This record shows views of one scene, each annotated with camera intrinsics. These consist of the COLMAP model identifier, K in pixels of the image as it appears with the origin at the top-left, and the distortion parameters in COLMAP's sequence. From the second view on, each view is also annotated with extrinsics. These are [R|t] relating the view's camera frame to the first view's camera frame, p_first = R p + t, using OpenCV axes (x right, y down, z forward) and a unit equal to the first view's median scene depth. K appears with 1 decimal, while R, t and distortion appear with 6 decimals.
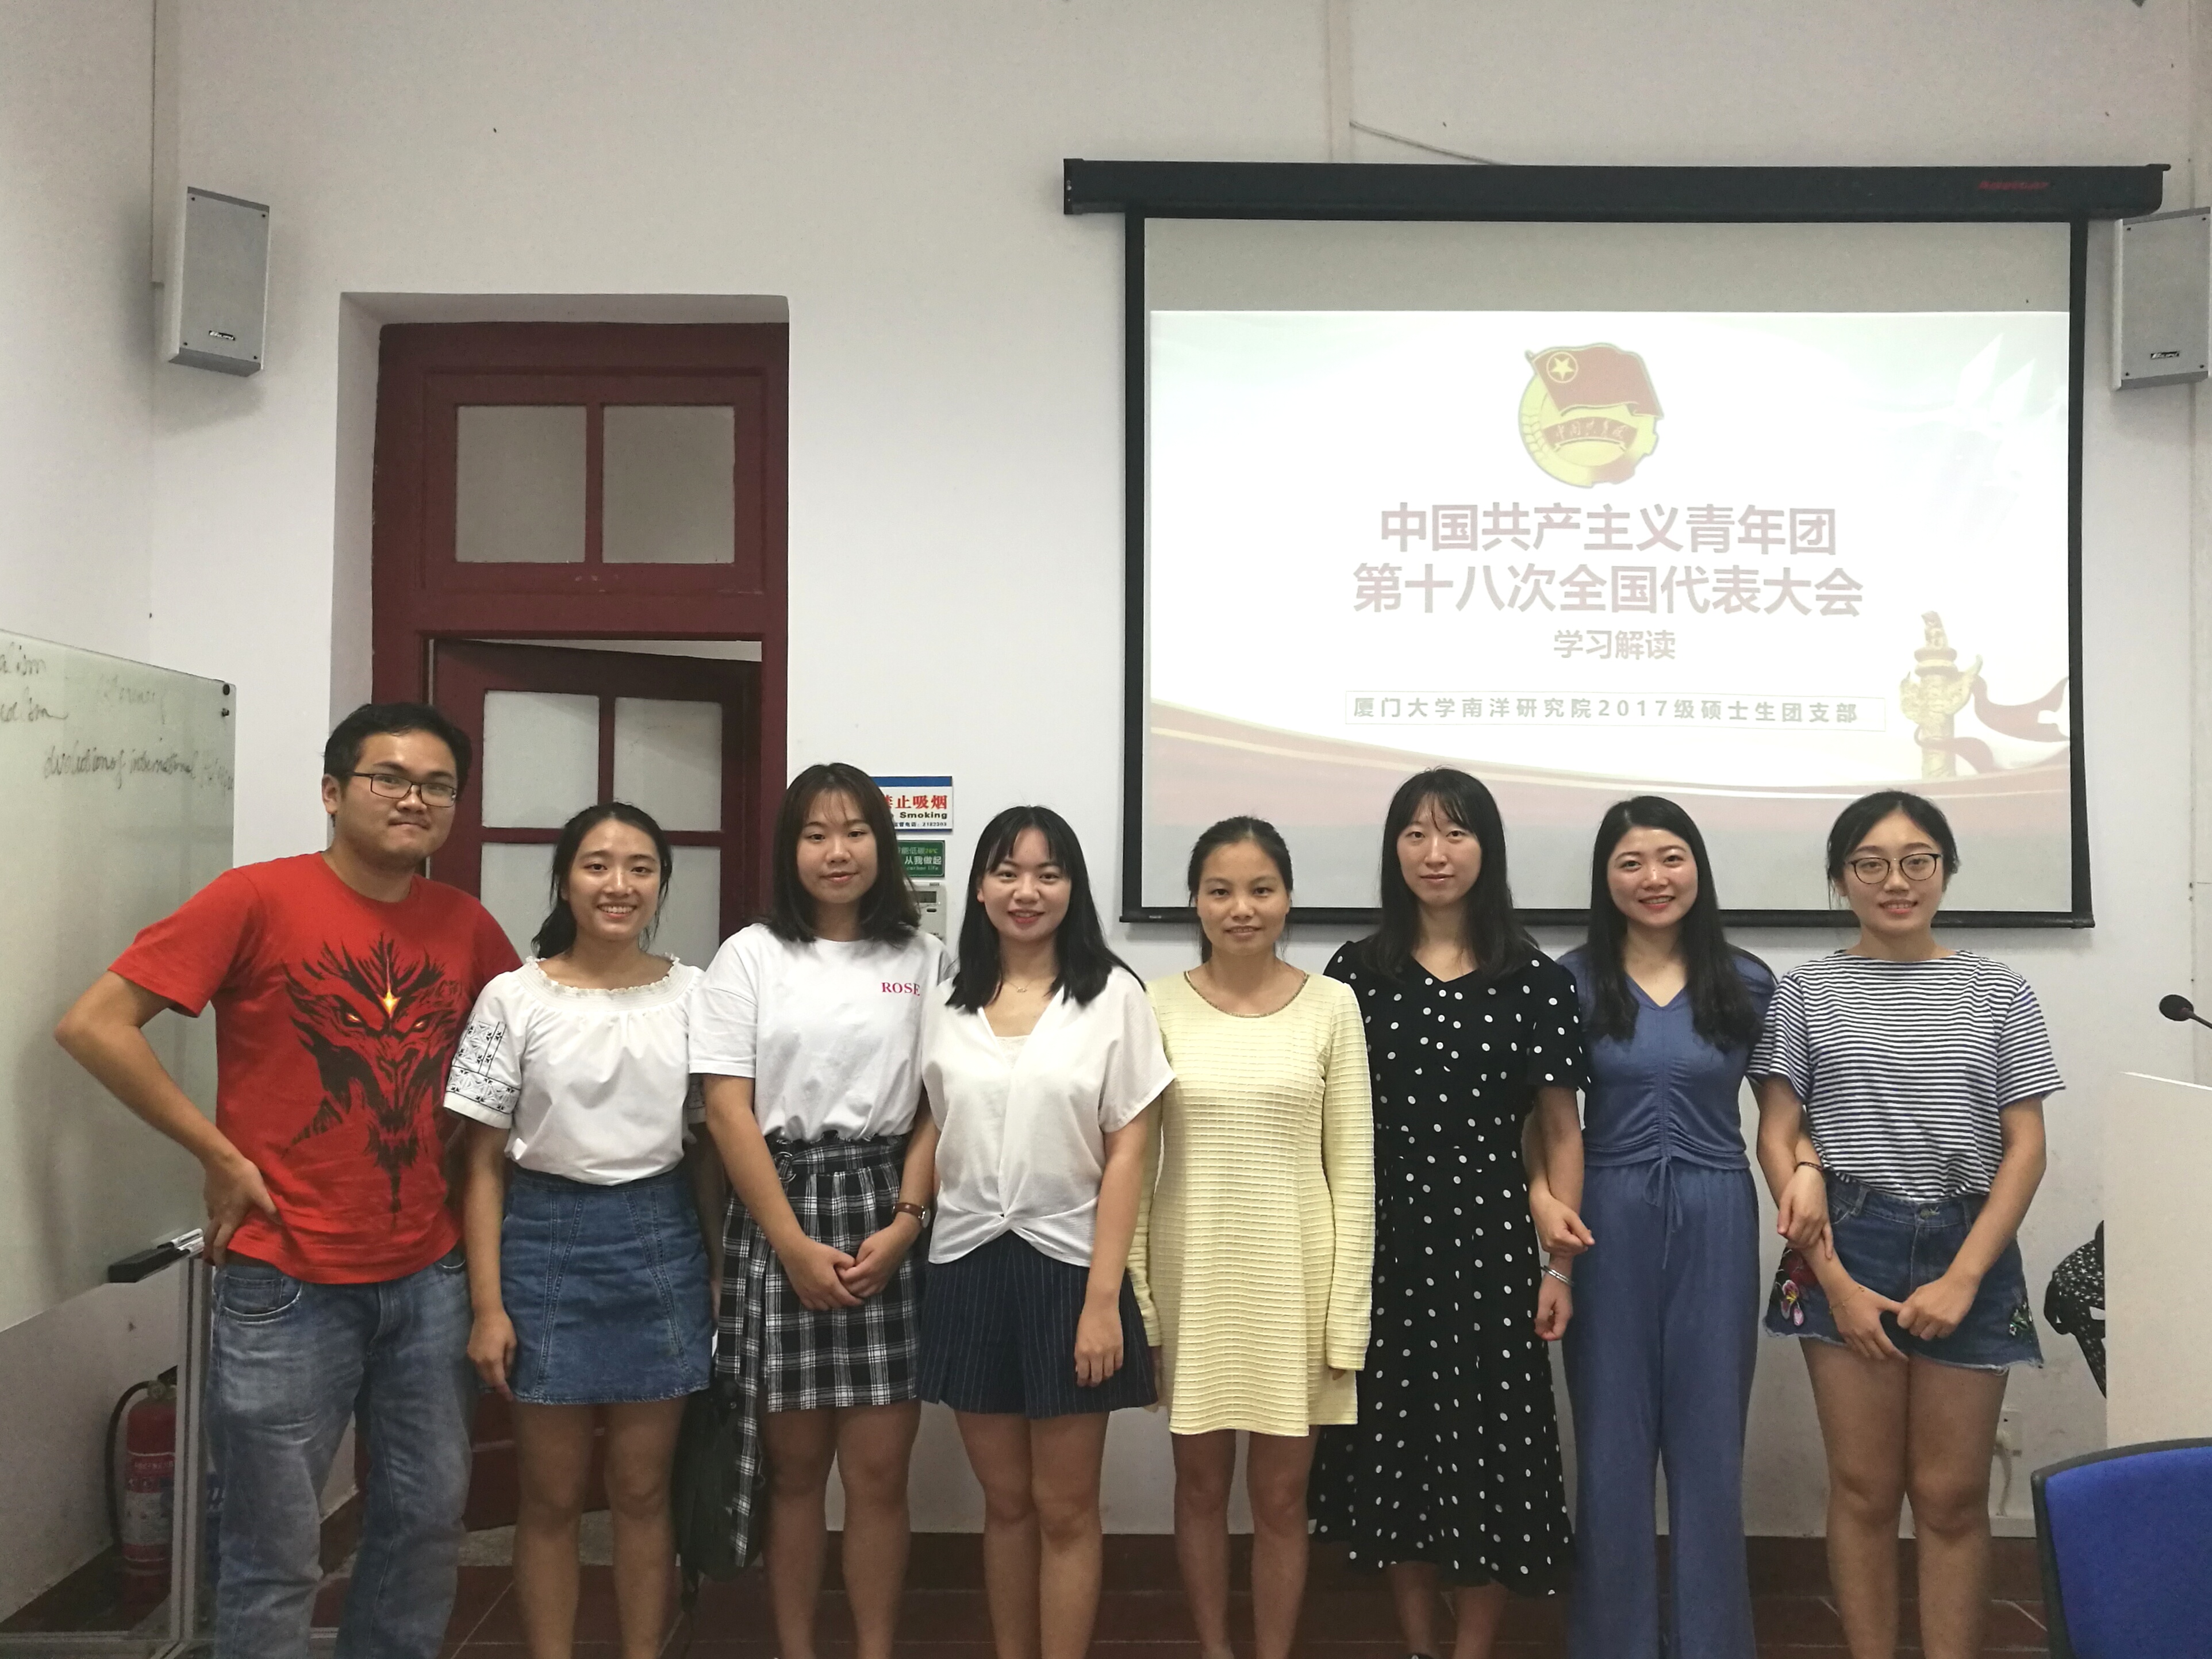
lens RADIAL K [[1737.5, 0, 1105.8], [0, 1737.5, 829.3], [0, 0, 1]] dist [0.012511, 0.003151]
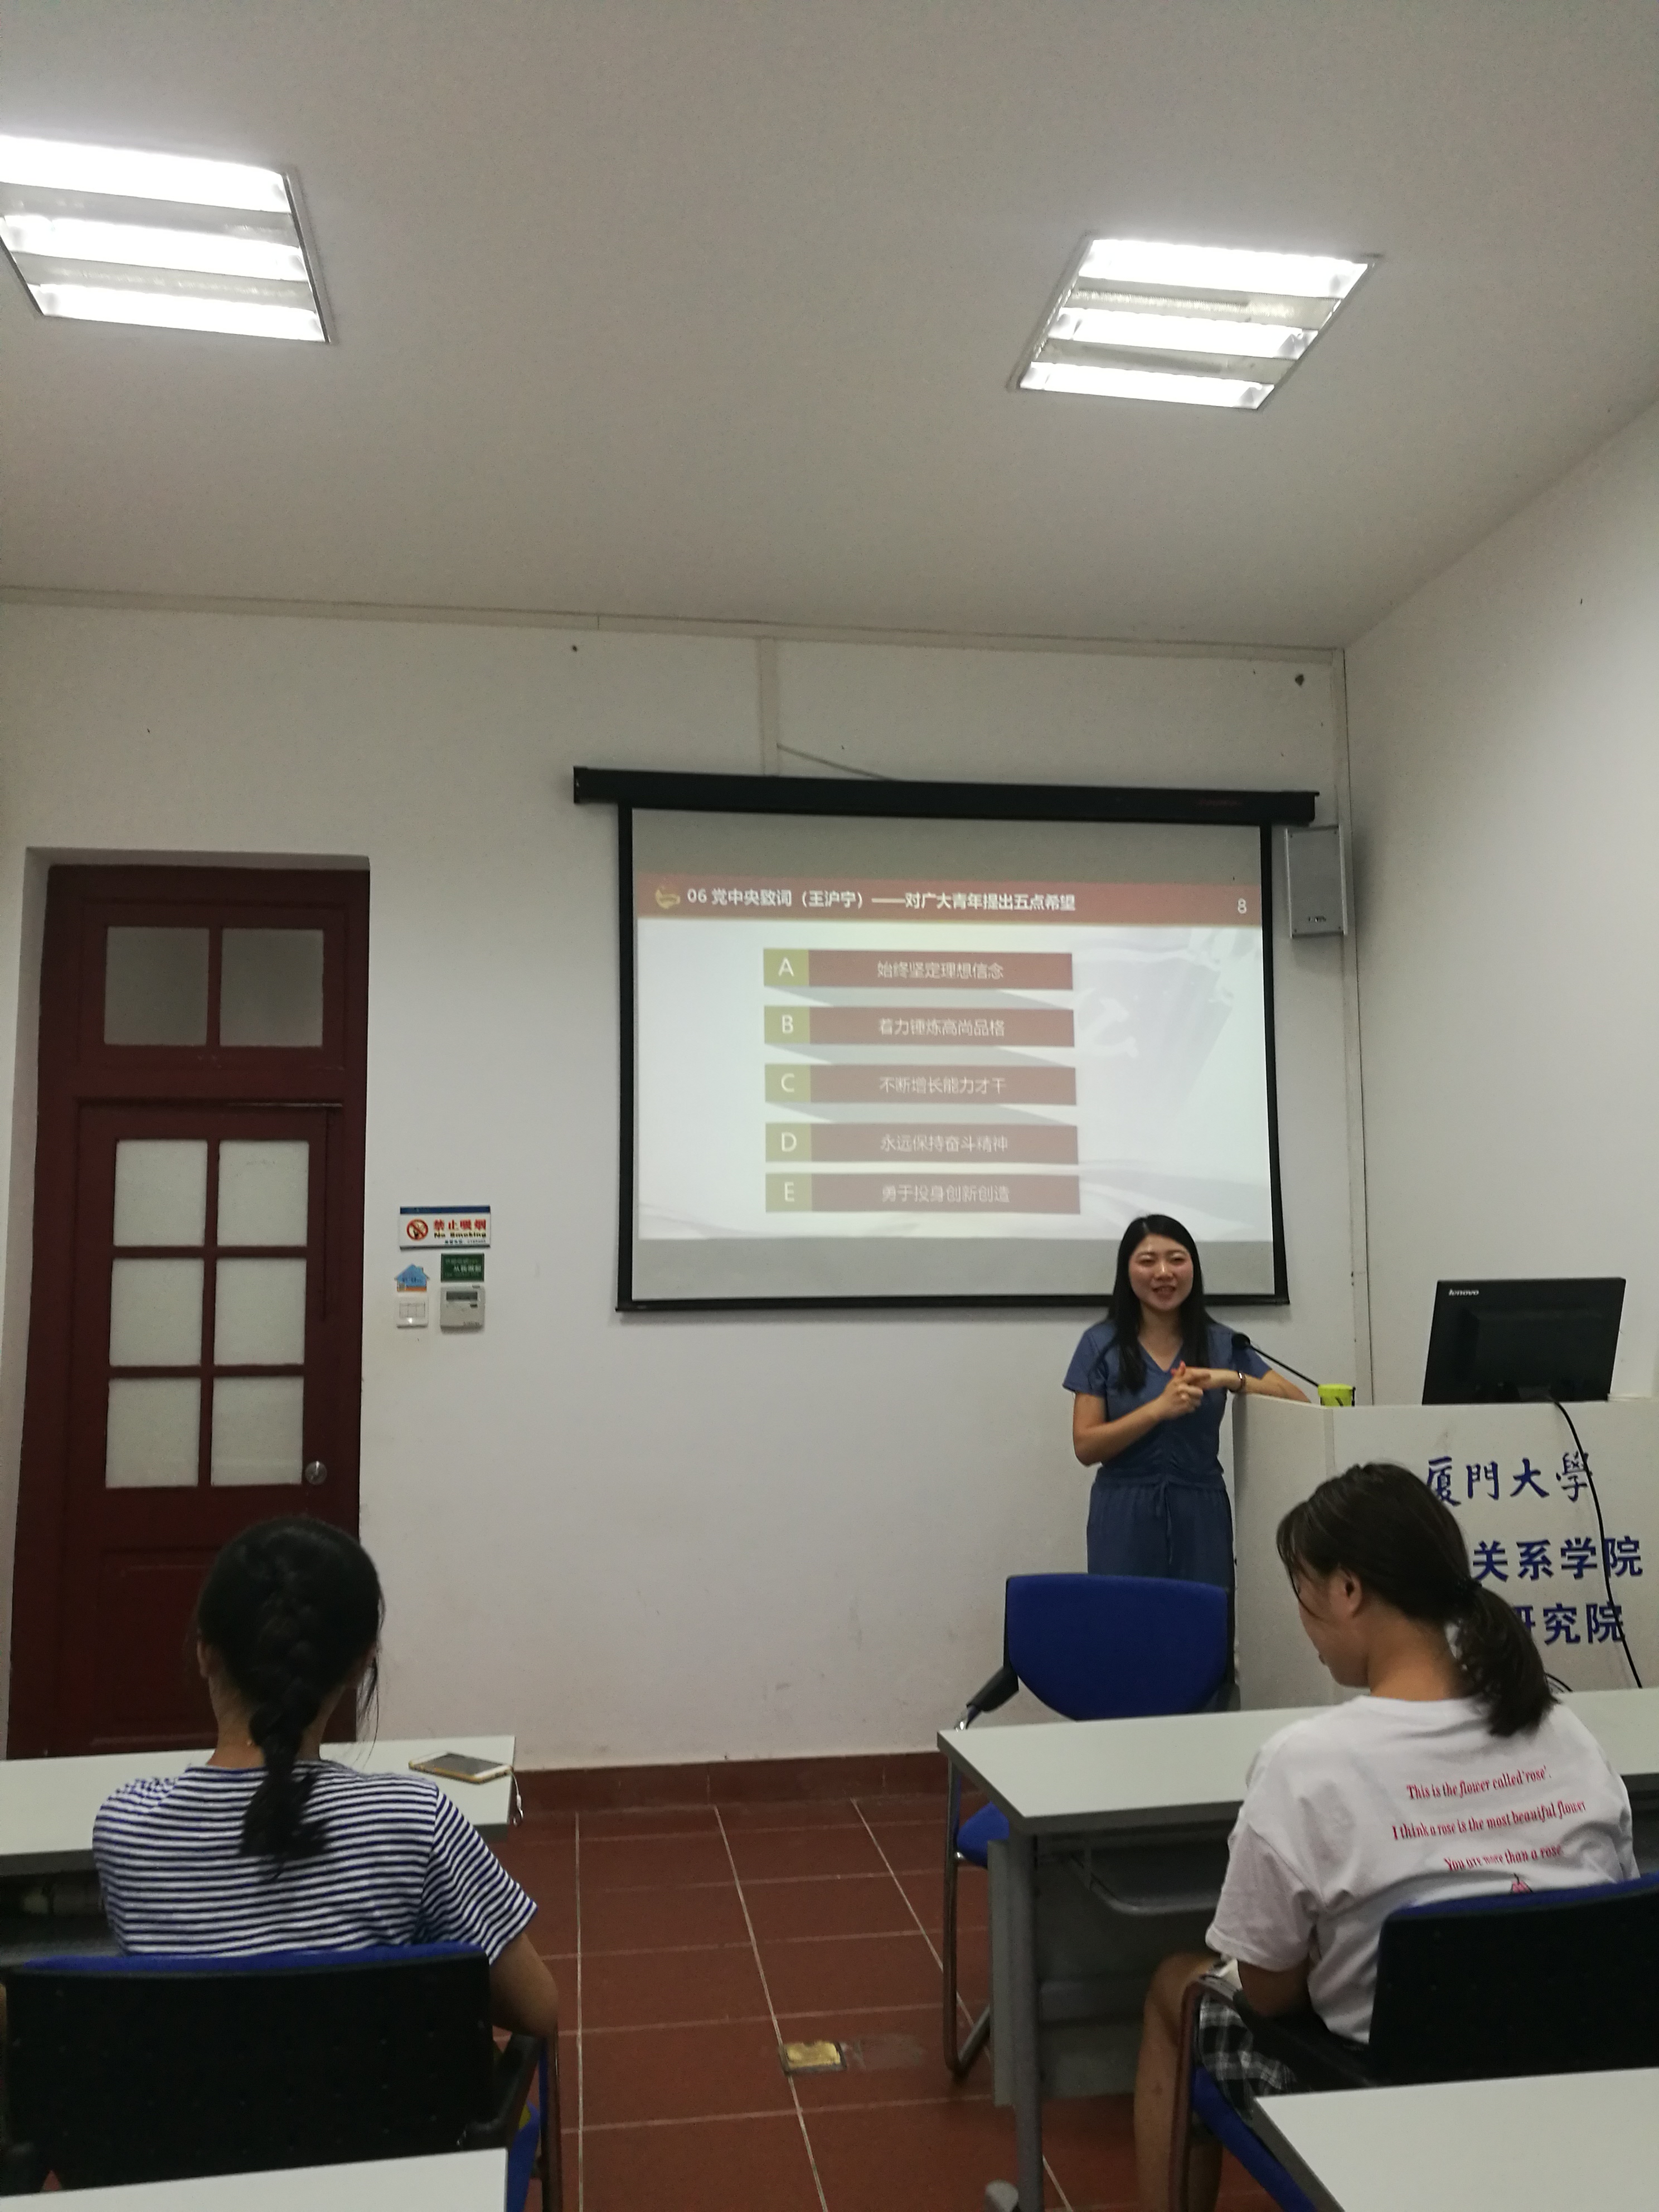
lens RADIAL K [[1737.5, 0, 833.1], [0, 1737.5, 1112.2], [0, 0, 1]] dist [0.012511, 0.003151]
pose [[0.990705, -0.000197, 0.136025, -0.008230], [0.008750, 0.998020, -0.062284, -0.017155], [-0.135743, 0.062896, 0.988746, -0.391106]]
